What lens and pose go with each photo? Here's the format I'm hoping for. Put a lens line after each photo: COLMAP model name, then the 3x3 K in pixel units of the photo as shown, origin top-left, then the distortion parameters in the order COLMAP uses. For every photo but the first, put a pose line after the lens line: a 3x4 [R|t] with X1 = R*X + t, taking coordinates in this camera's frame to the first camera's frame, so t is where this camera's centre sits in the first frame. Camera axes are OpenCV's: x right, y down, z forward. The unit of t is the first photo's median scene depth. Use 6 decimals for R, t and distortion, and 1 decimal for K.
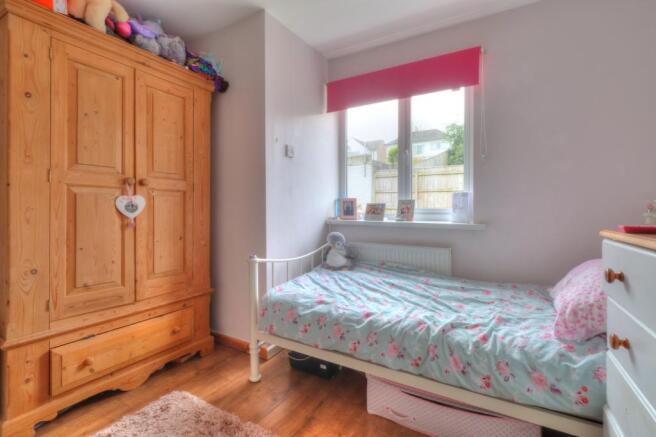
lens RADIAL K [[305.6, 0, 331.2], [0, 305.6, 209.5], [0, 0, 1]] dist [-0.000605, 0.000067]
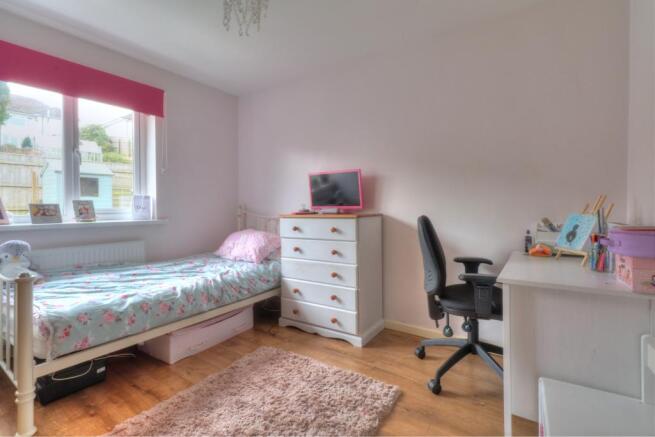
lens RADIAL K [[305.2, 0, 330.7], [0, 305.2, 209.6], [0, 0, 1]] dist [-0.000605, 0.000067]
pose [[0.061543, -0.013641, 0.998011, -0.821557], [0.013736, 0.999823, 0.012819, -0.004740], [-0.998010, 0.012919, 0.061719, 0.165752]]
